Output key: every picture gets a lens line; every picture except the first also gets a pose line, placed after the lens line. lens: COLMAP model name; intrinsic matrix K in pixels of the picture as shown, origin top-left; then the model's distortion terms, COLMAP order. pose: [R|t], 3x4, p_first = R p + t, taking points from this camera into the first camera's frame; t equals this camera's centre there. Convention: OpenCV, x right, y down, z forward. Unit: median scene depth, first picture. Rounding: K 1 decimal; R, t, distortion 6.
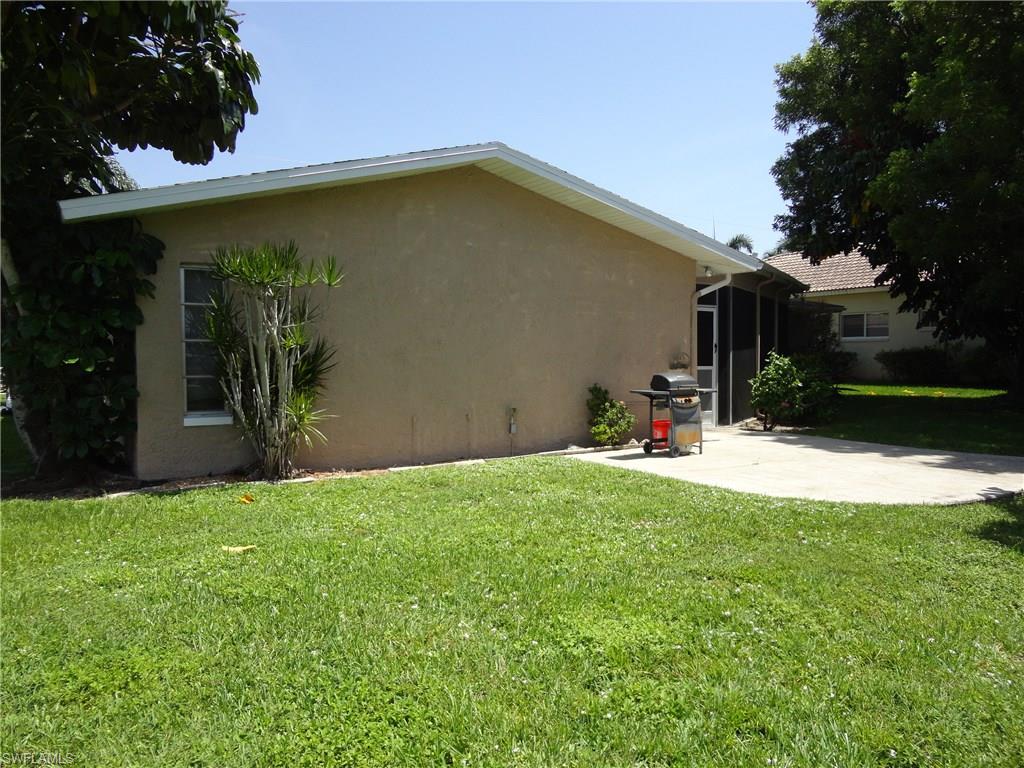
lens RADIAL K [[743.5, 0, 512.0], [0, 743.5, 384.0], [0, 0, 1]] dist [-0.002700, 0.005135]
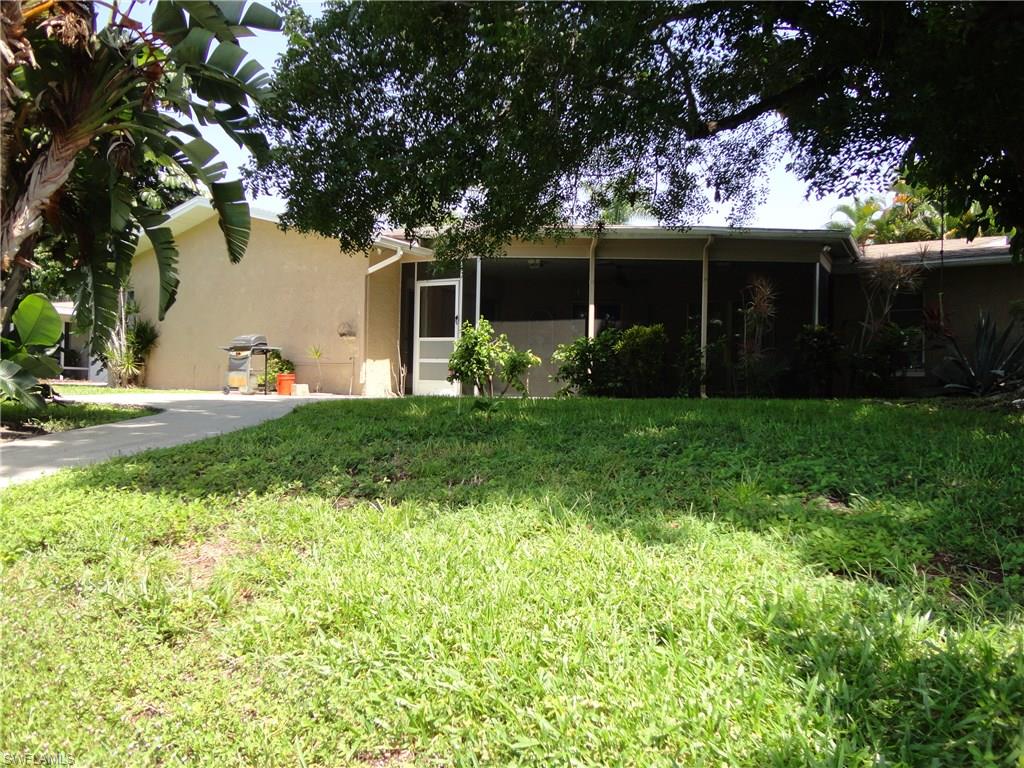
lens RADIAL K [[743.5, 0, 512.0], [0, 743.5, 384.0], [0, 0, 1]] dist [-0.002700, 0.005135]
pose [[0.471801, 0.001989, -0.881703, 1.419127], [-0.064973, 0.997357, -0.032517, 0.076711], [0.879308, 0.072628, 0.470683, 0.704578]]
